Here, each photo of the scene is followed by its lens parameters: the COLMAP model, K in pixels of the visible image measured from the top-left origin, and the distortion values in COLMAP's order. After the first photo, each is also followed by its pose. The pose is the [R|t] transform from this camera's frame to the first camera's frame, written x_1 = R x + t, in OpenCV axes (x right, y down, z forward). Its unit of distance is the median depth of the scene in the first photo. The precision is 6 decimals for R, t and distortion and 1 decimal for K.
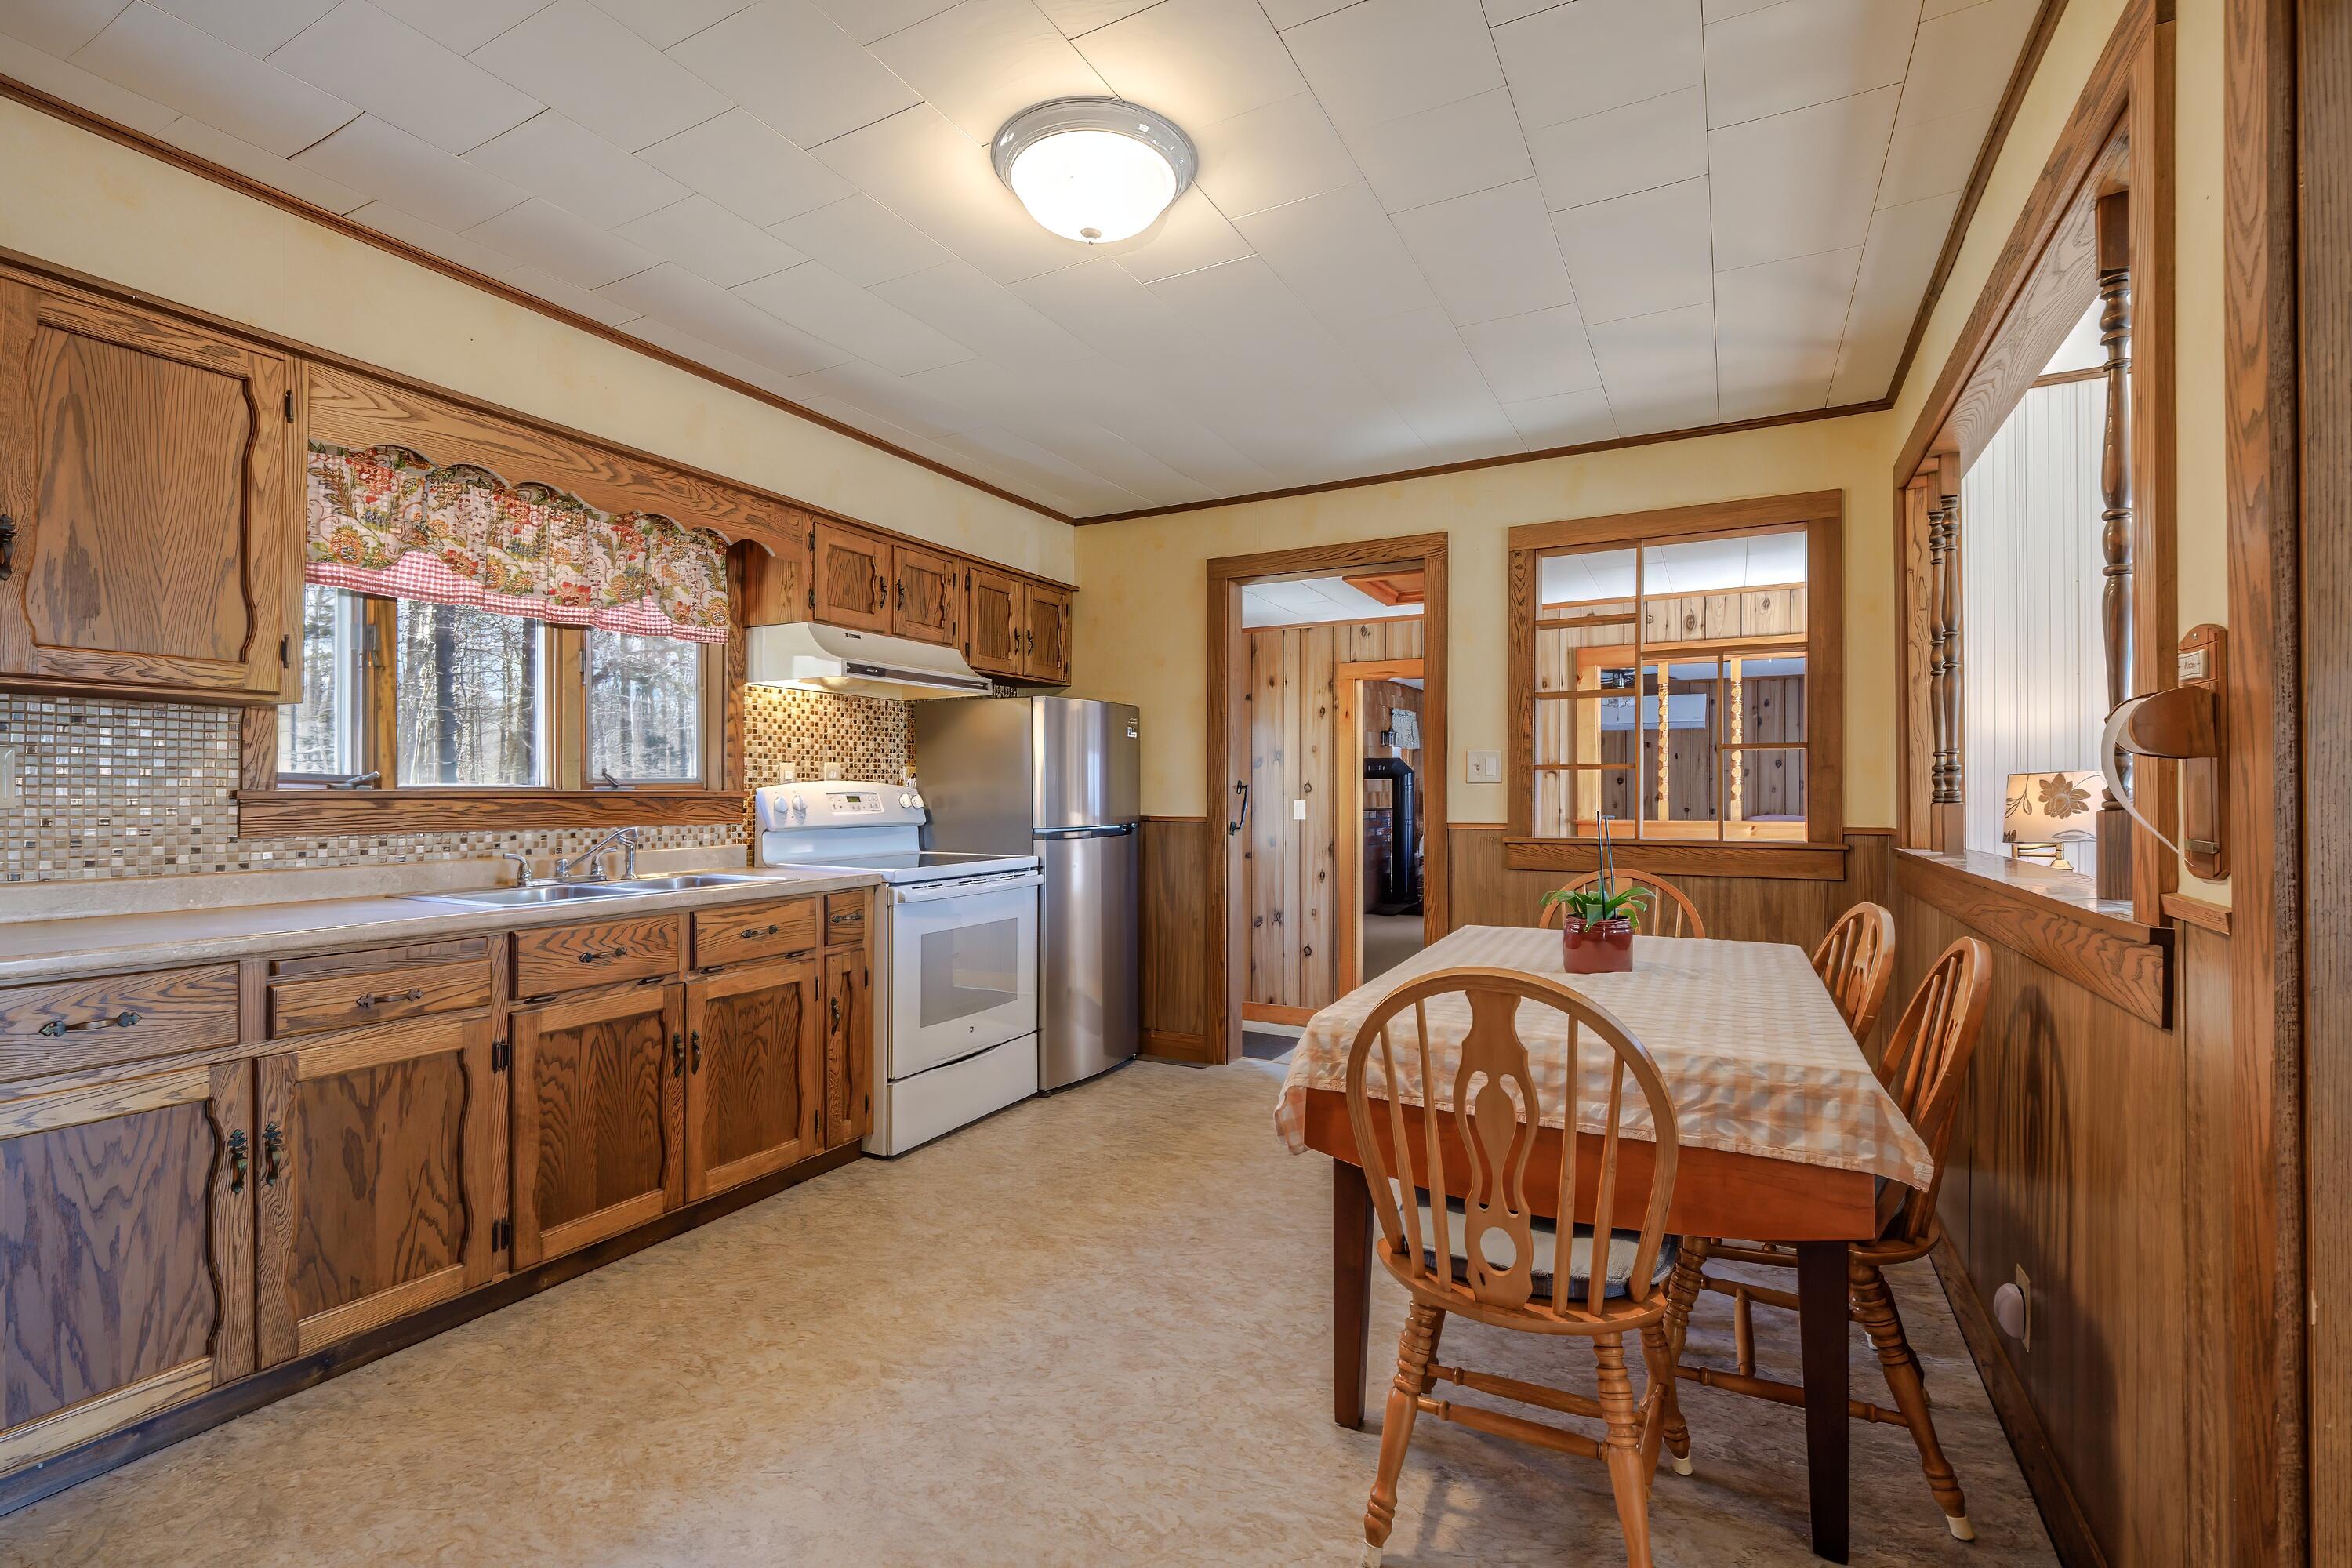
lens RADIAL K [[1032.8, 0, 1170.7], [0, 1032.8, 791.1], [0, 0, 1]] dist [-0.003888, -0.000917]
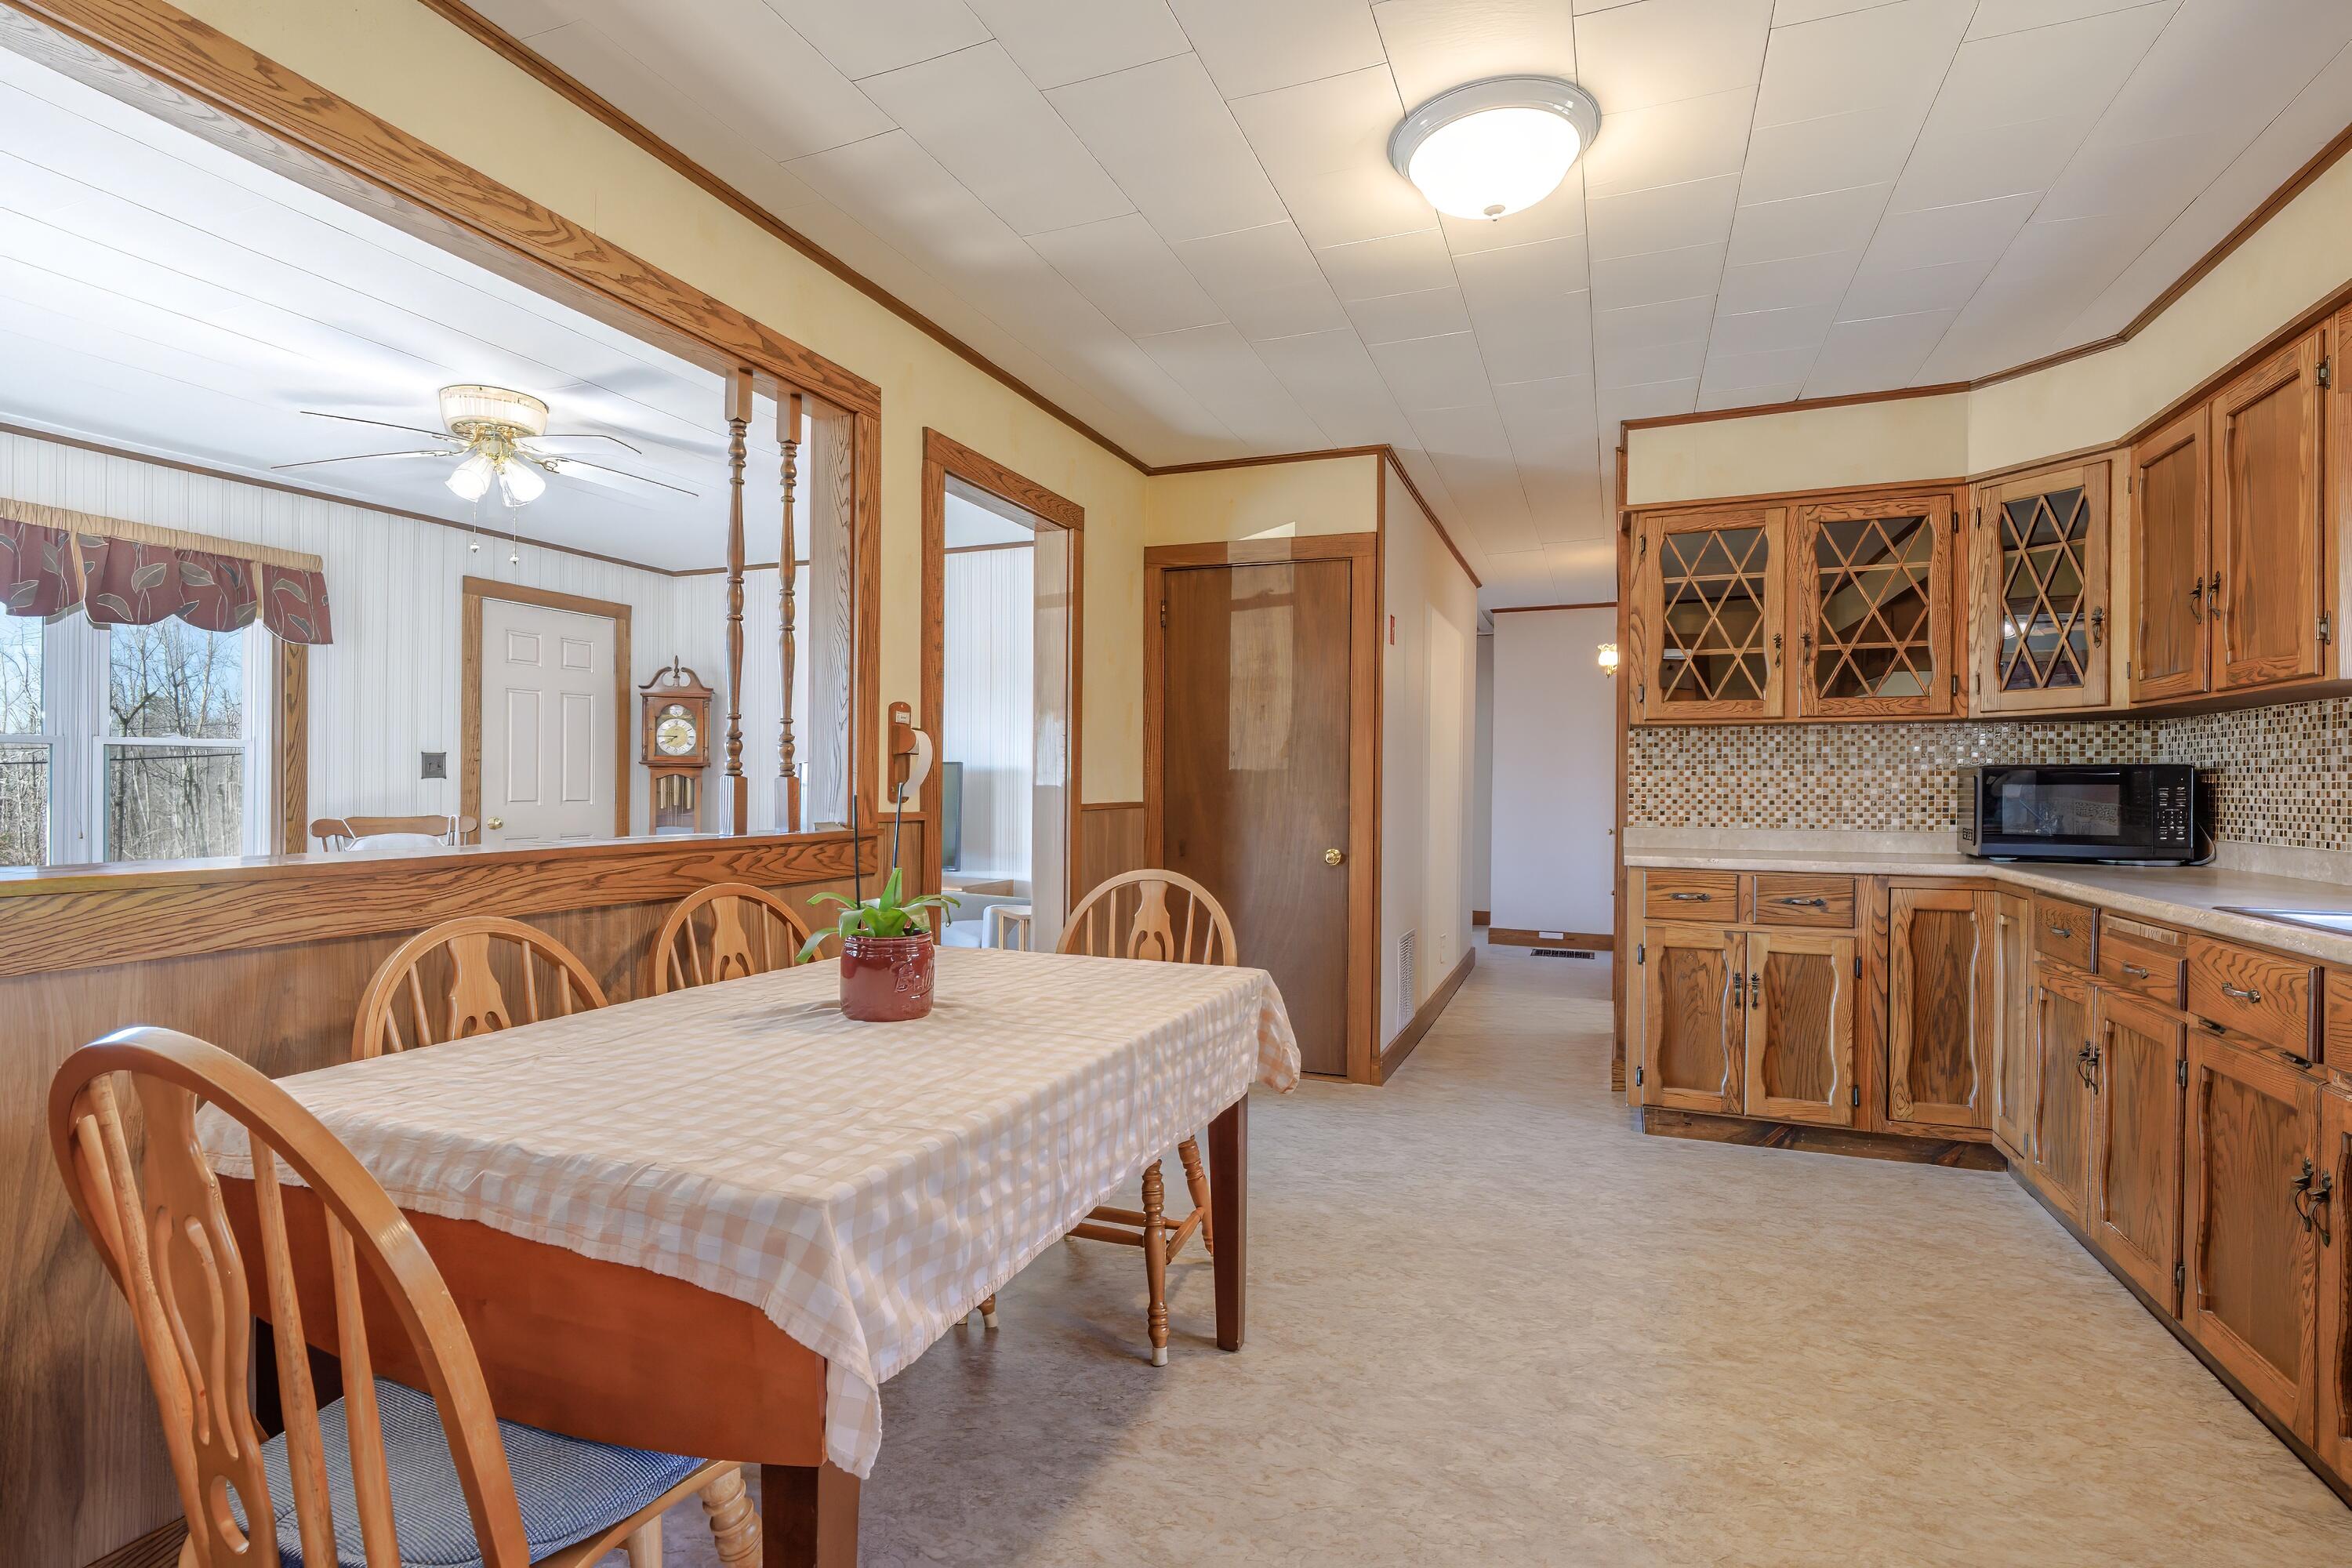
lens RADIAL K [[1104.0, 0, 1179.5], [0, 1104.0, 789.8], [0, 0, 1]] dist [-0.003064, -0.001119]
pose [[-0.992930, -0.008235, -0.118413, 0.246336], [-0.008520, 0.999962, 0.001895, 0.016665], [0.118393, 0.002891, -0.992963, 1.431003]]
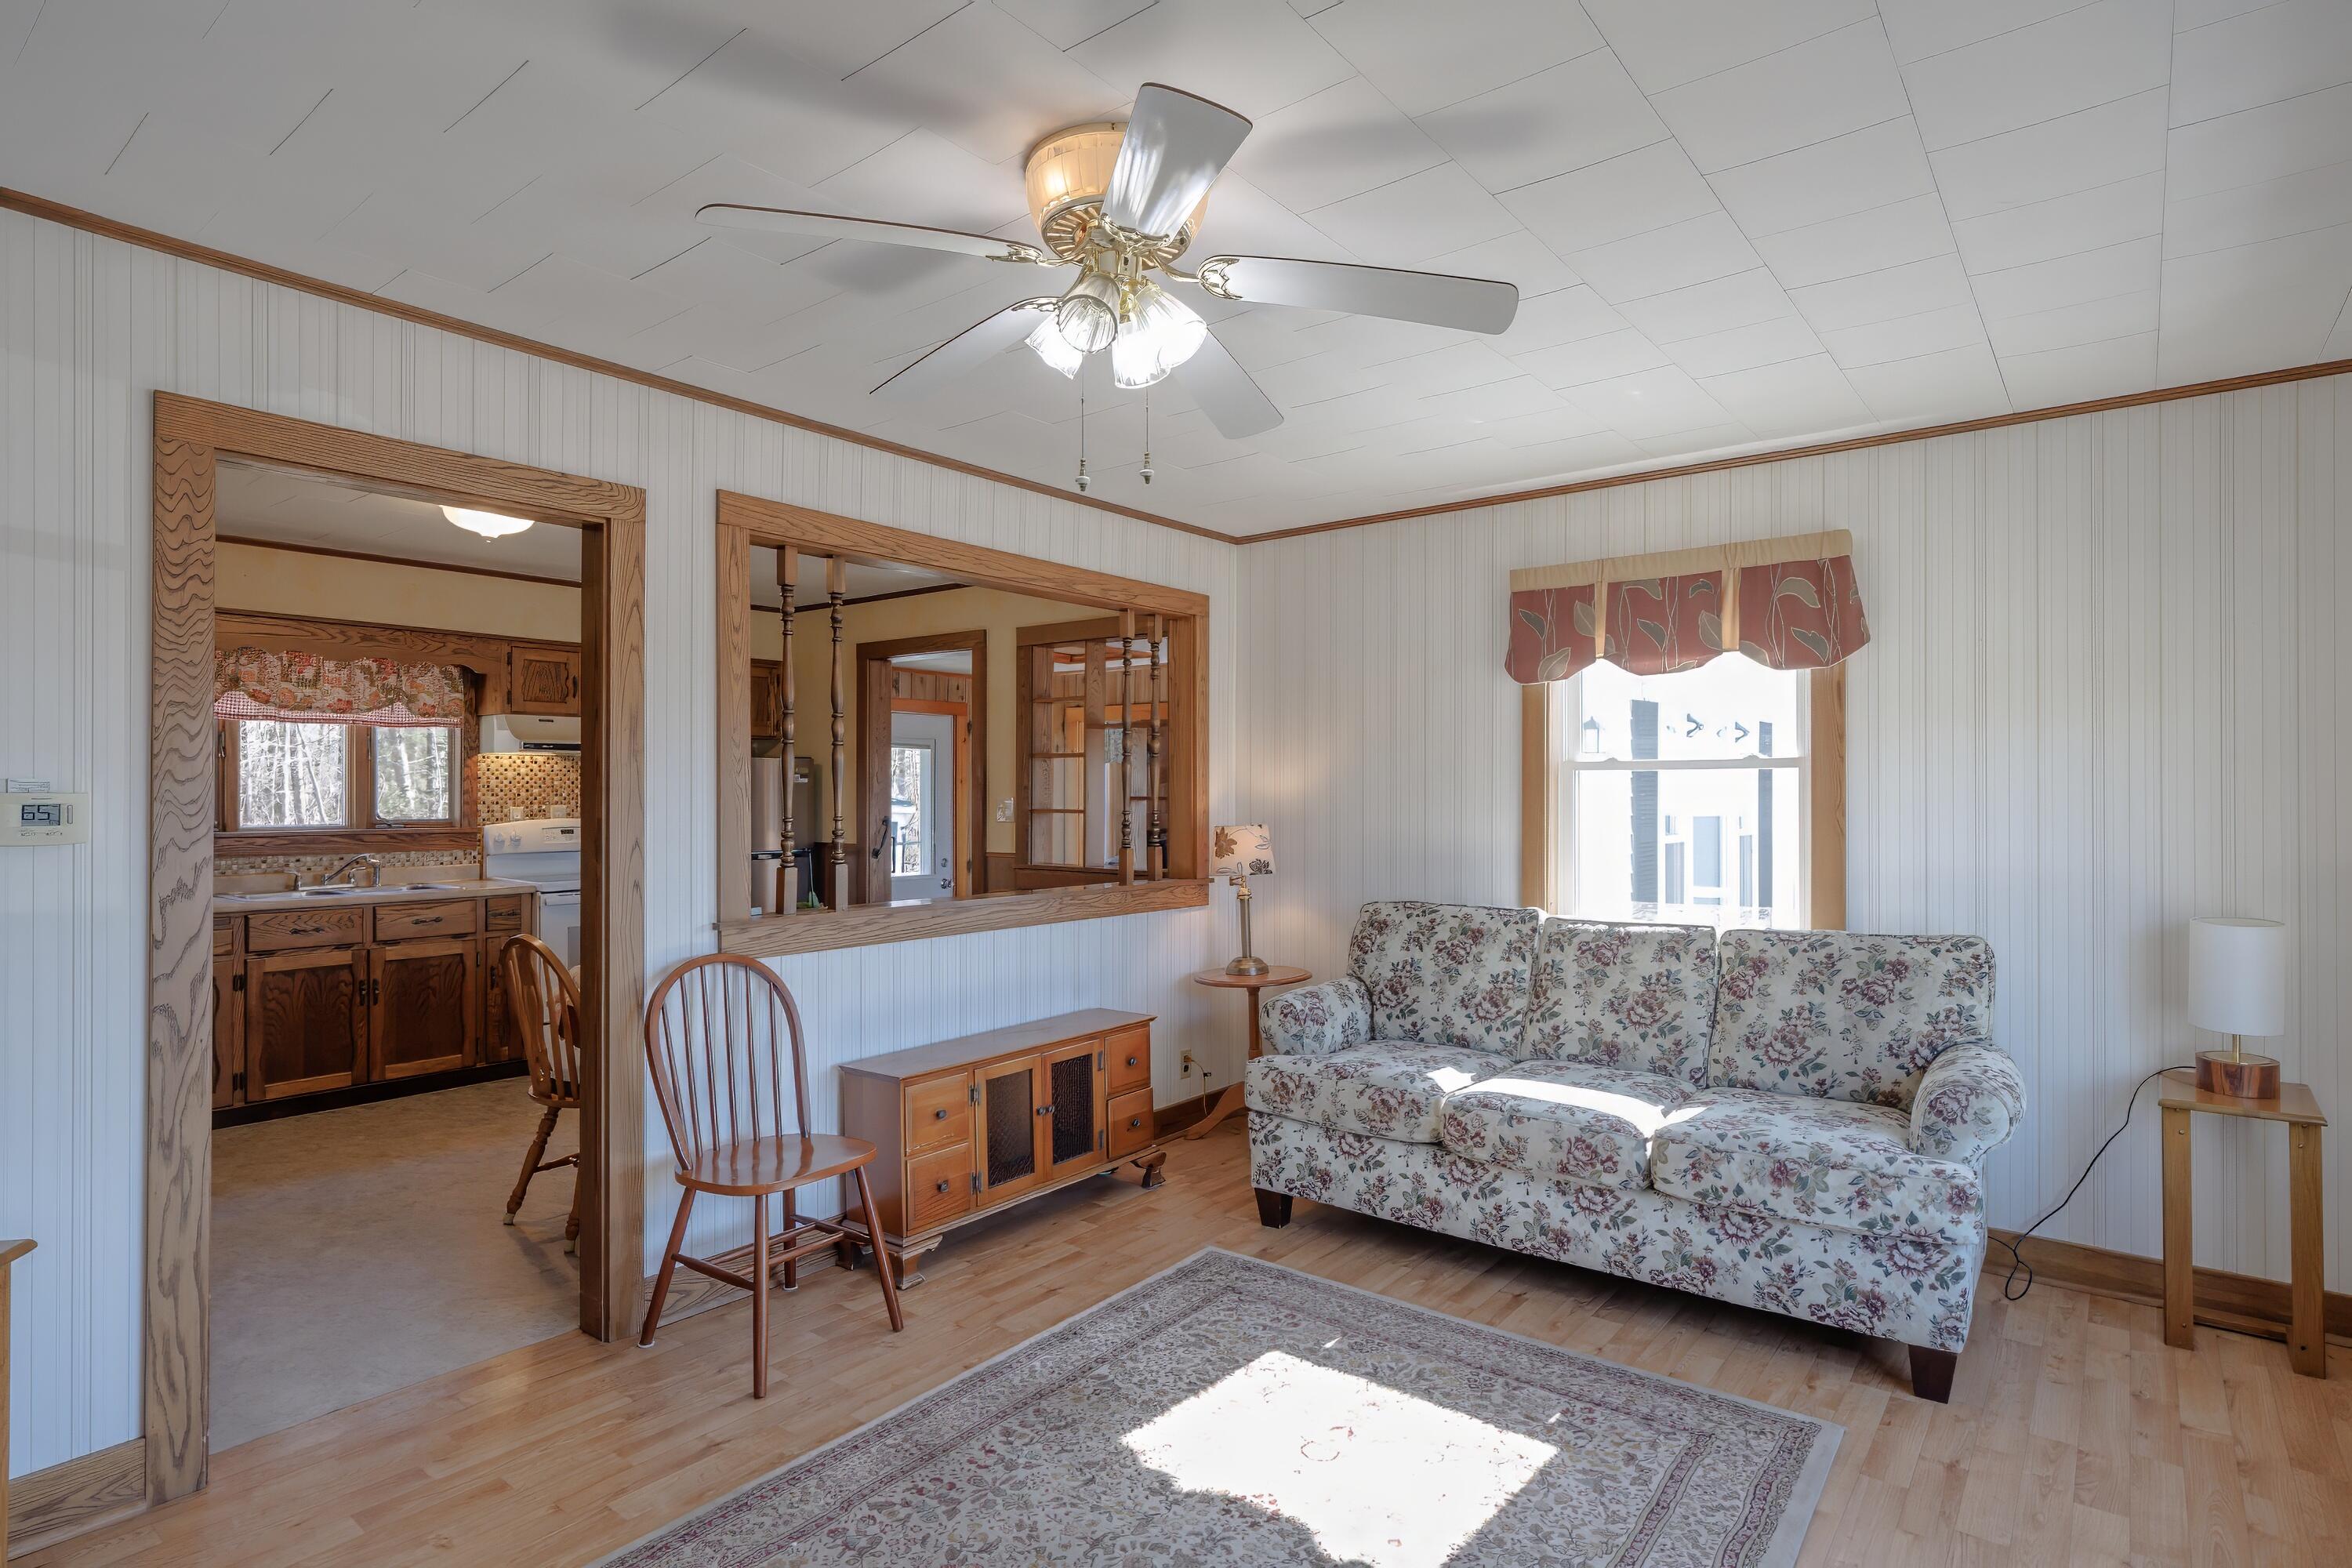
lens RADIAL K [[1201.7, 0, 1169.2], [0, 1201.7, 790.7], [0, 0, 1]] dist [-0.002623, 0.000064]
pose [[0.984426, 0.000017, -0.175798, 1.047059], [0.000119, 1.000000, 0.000761, -0.065639], [0.175798, -0.000770, 0.984426, -0.622493]]
